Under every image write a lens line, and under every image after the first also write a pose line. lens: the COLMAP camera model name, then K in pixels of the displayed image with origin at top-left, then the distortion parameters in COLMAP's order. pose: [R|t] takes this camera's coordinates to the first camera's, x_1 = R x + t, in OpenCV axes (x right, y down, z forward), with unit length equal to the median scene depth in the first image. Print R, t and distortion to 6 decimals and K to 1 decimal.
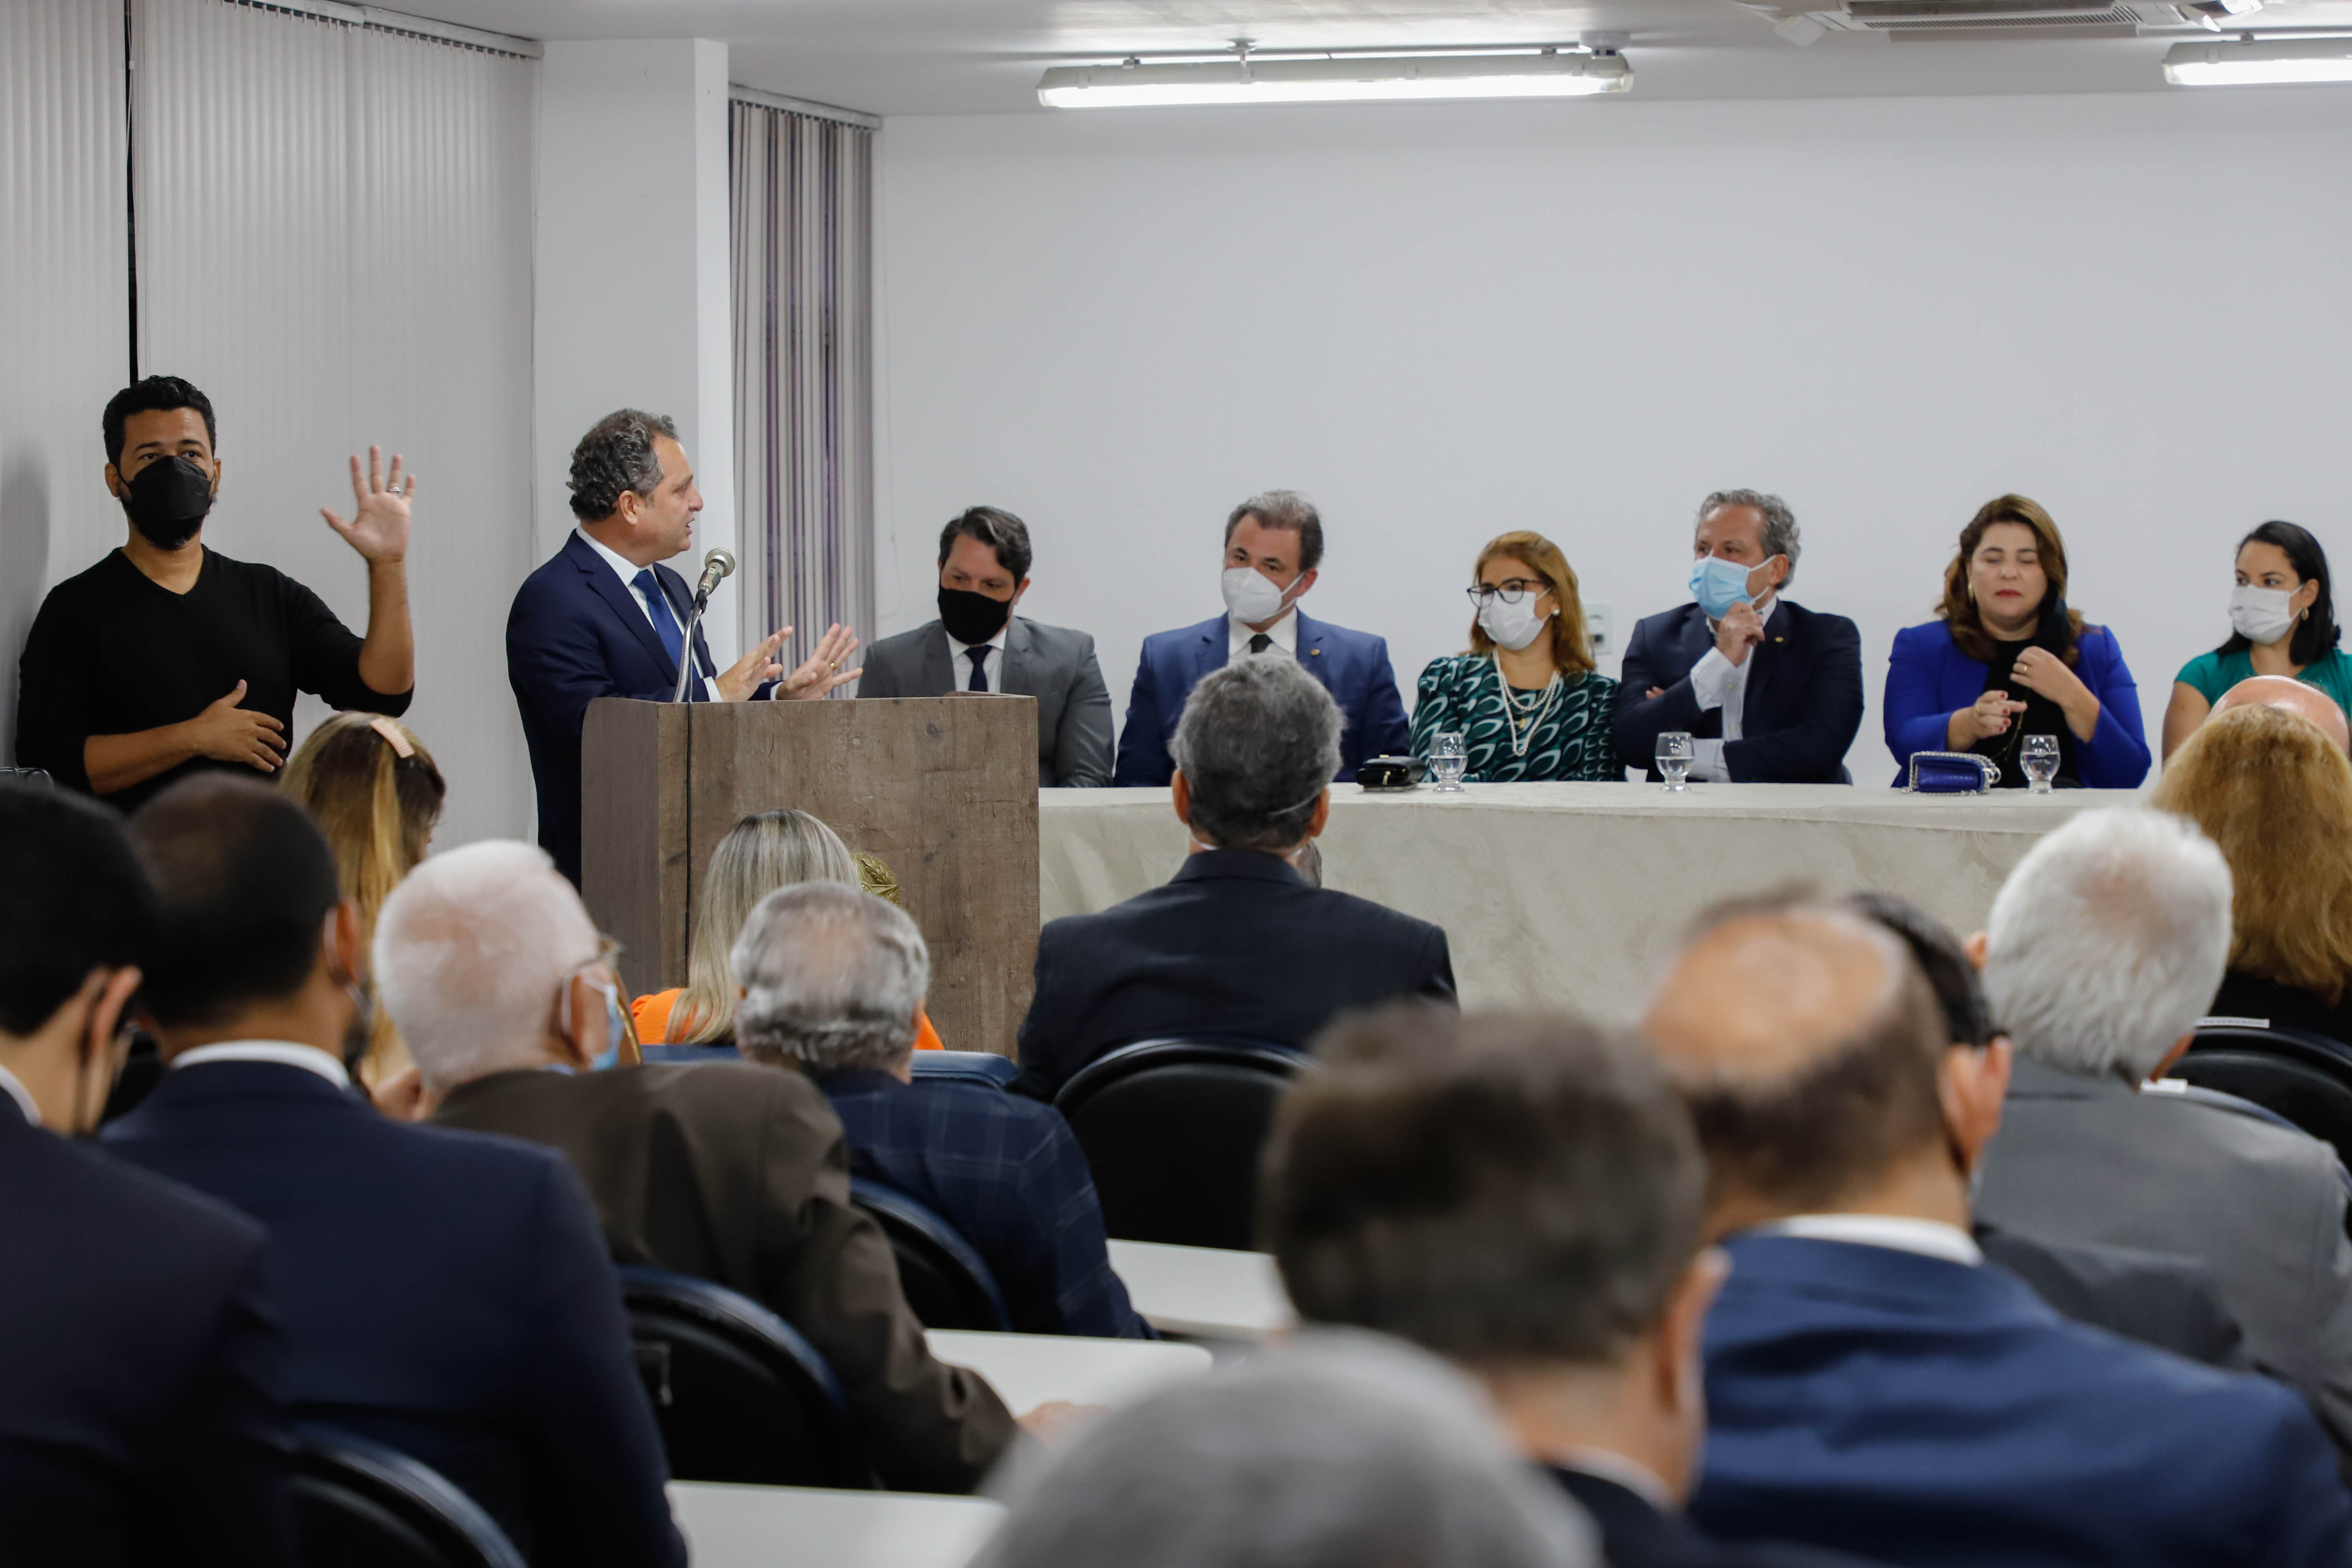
lens RADIAL K [[7071.1, 0, 1190.8], [0, 7071.1, 779.5], [0, 0, 1]] dist [-1.305262, 0.000000]
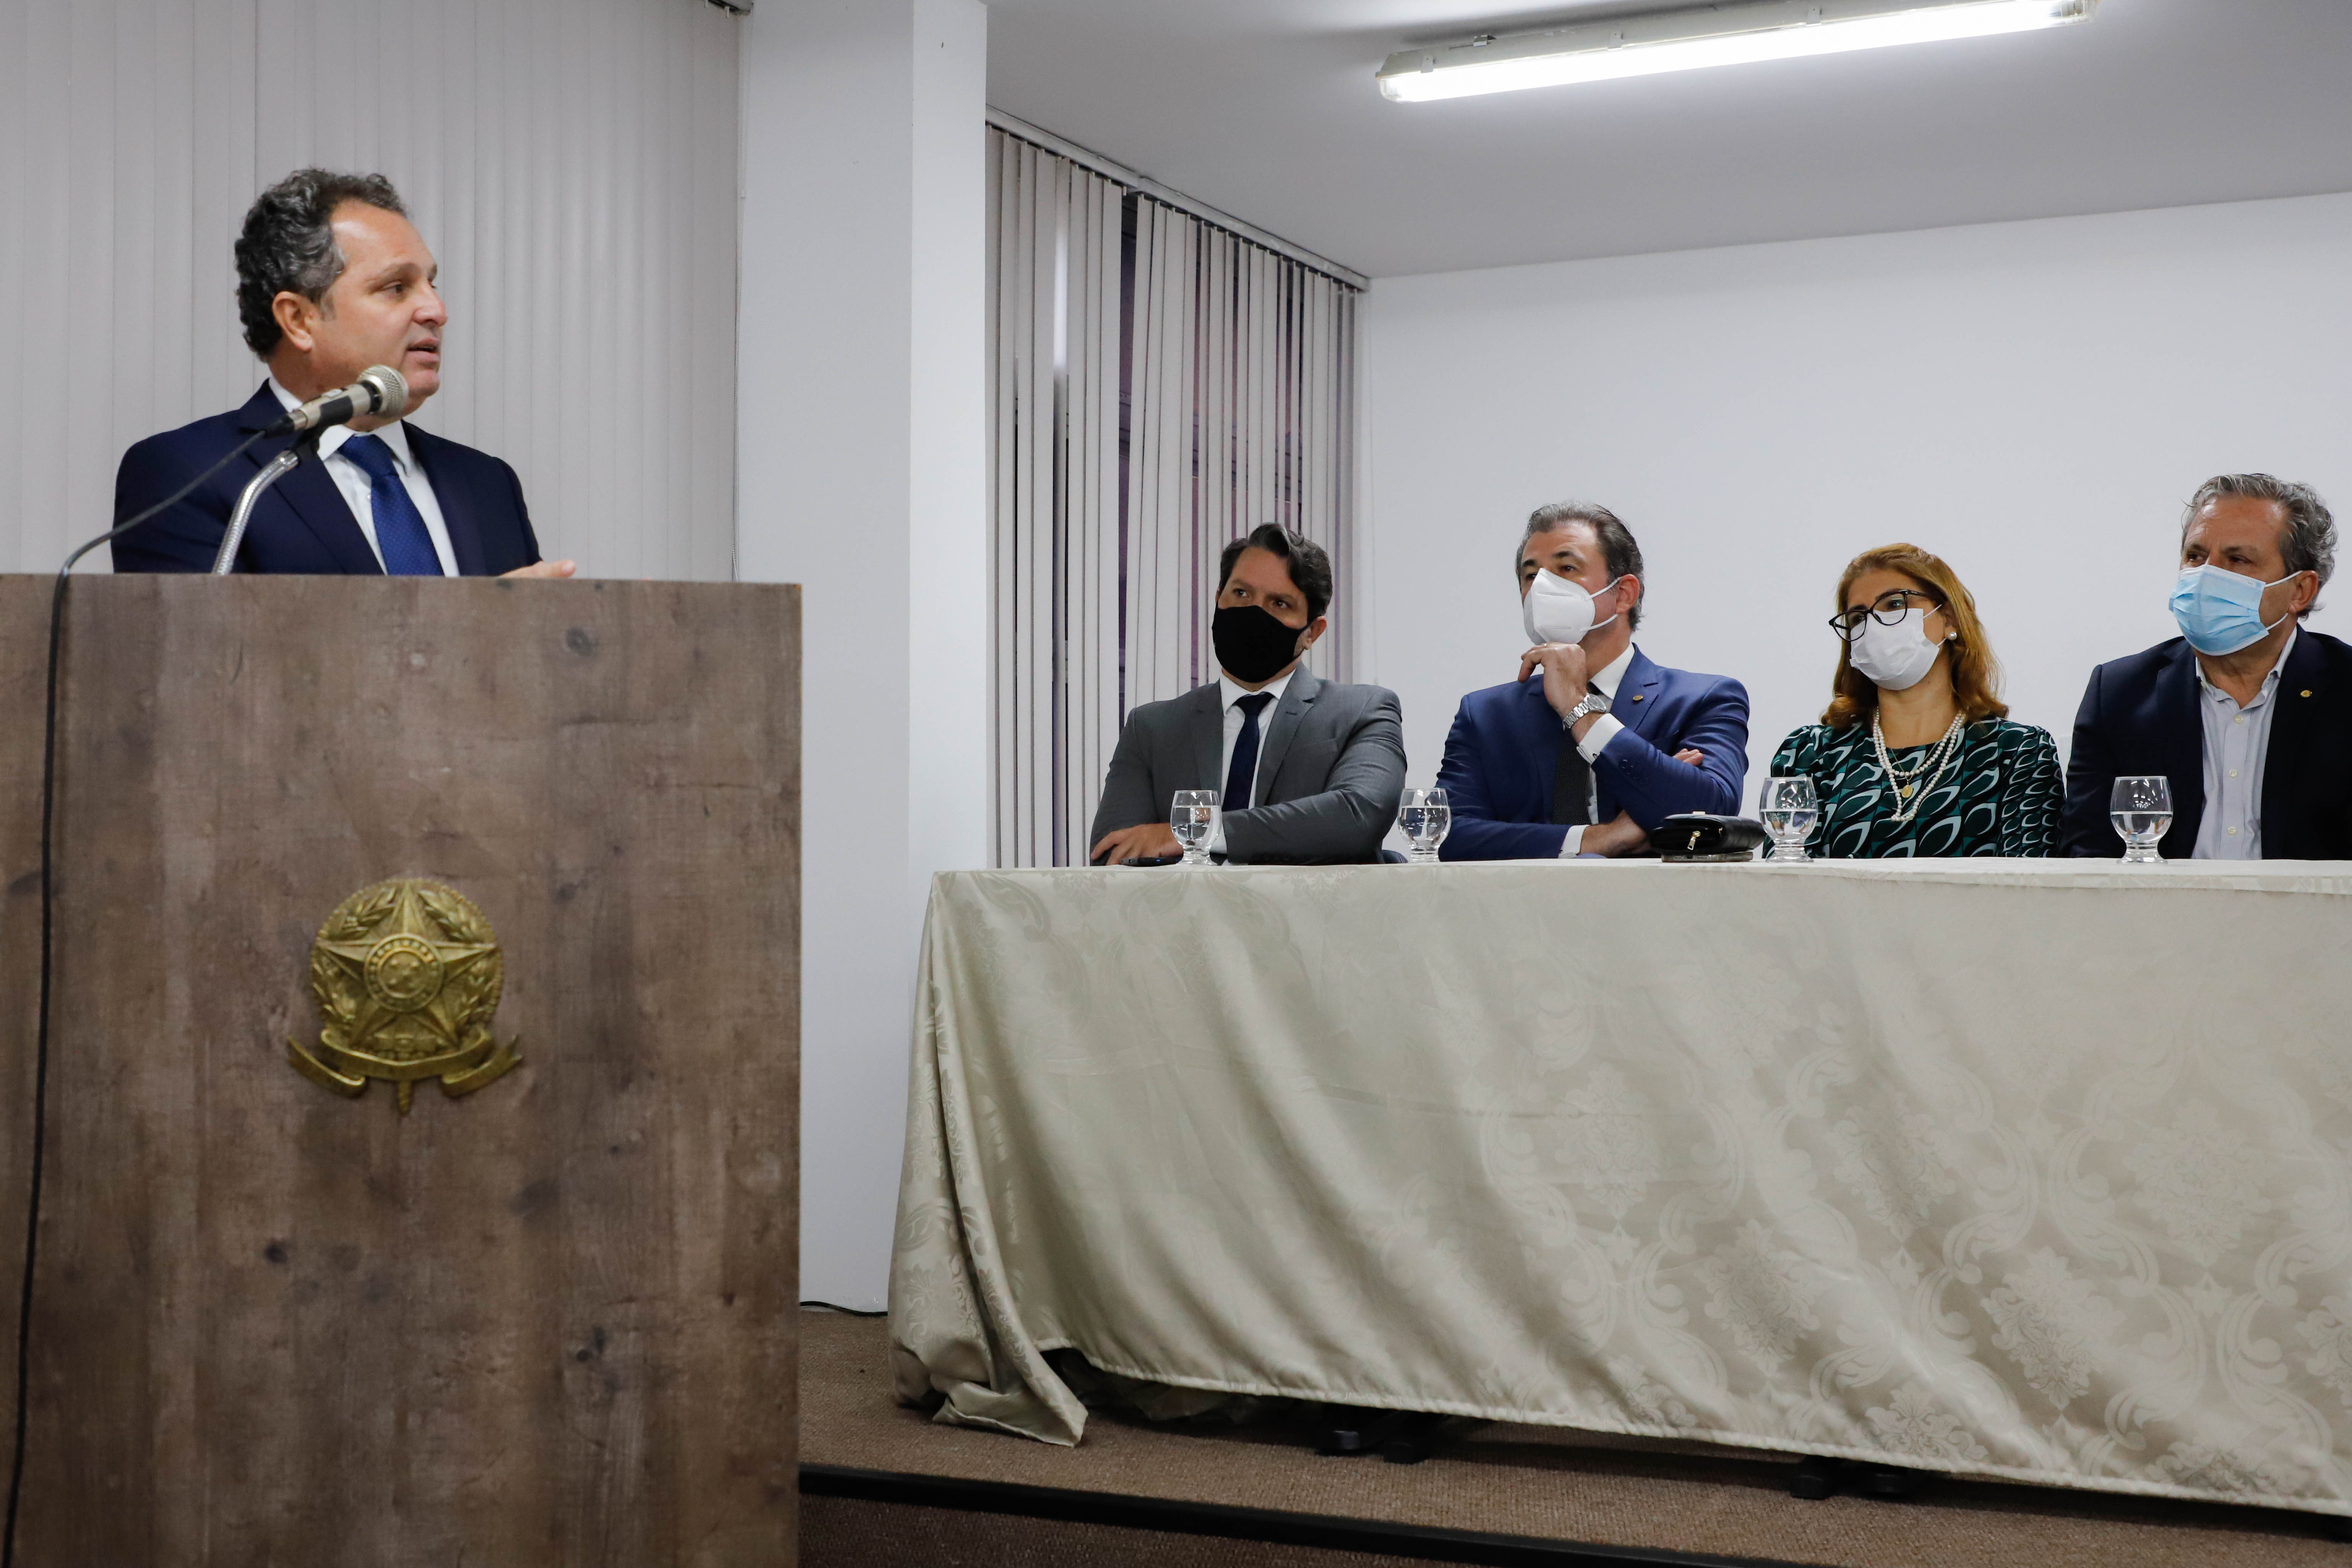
lens RADIAL K [[3201.6, 0, 1200.2], [0, 3201.6, 781.9], [0, 0, 1]] dist [0.023189, 0.000000]
pose [[0.975594, 0.006378, -0.219491, 0.055106], [-0.020755, 0.997781, -0.063260, 0.016027], [0.218601, 0.066271, 0.973561, 0.755461]]
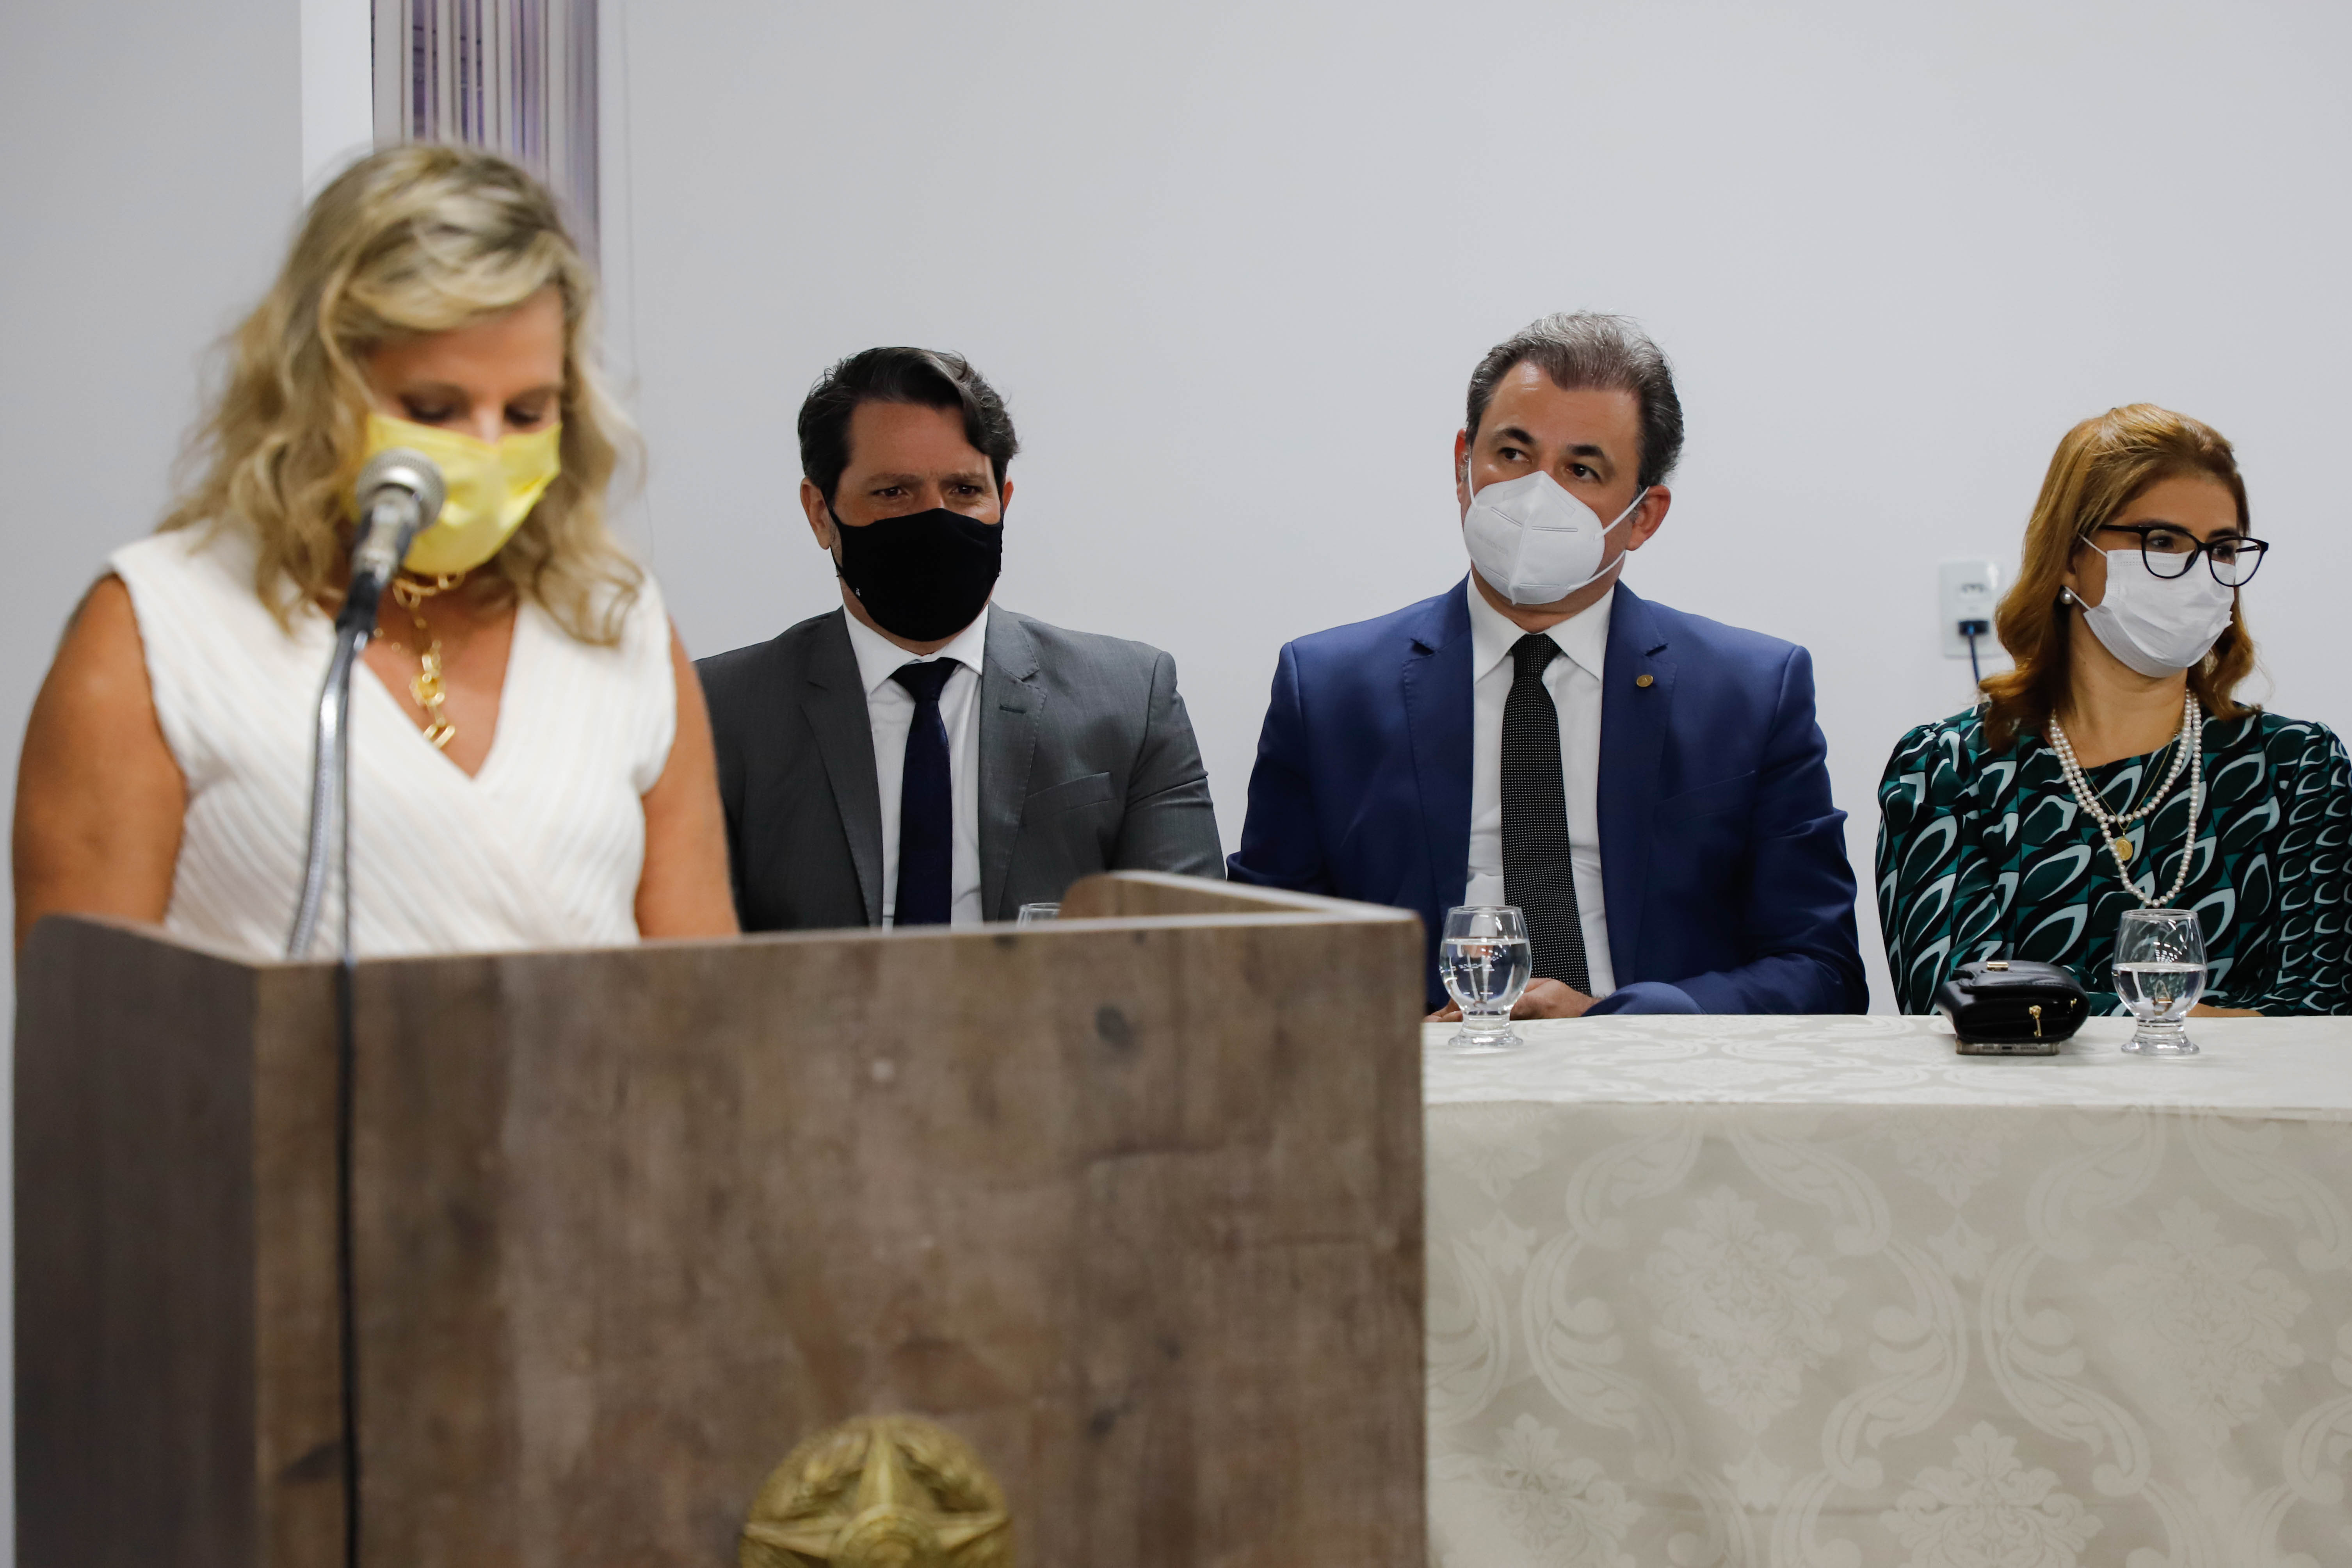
lens RADIAL K [[7182.6, 0, 1186.3], [0, 7182.6, 793.6], [0, 0, 1]] dist [0.055857, 0.000000]
pose [[0.994931, -0.000345, 0.100559, -0.063509], [-0.001967, 0.999736, 0.022894, -0.024024], [-0.100540, -0.022976, 0.994668, 0.649274]]
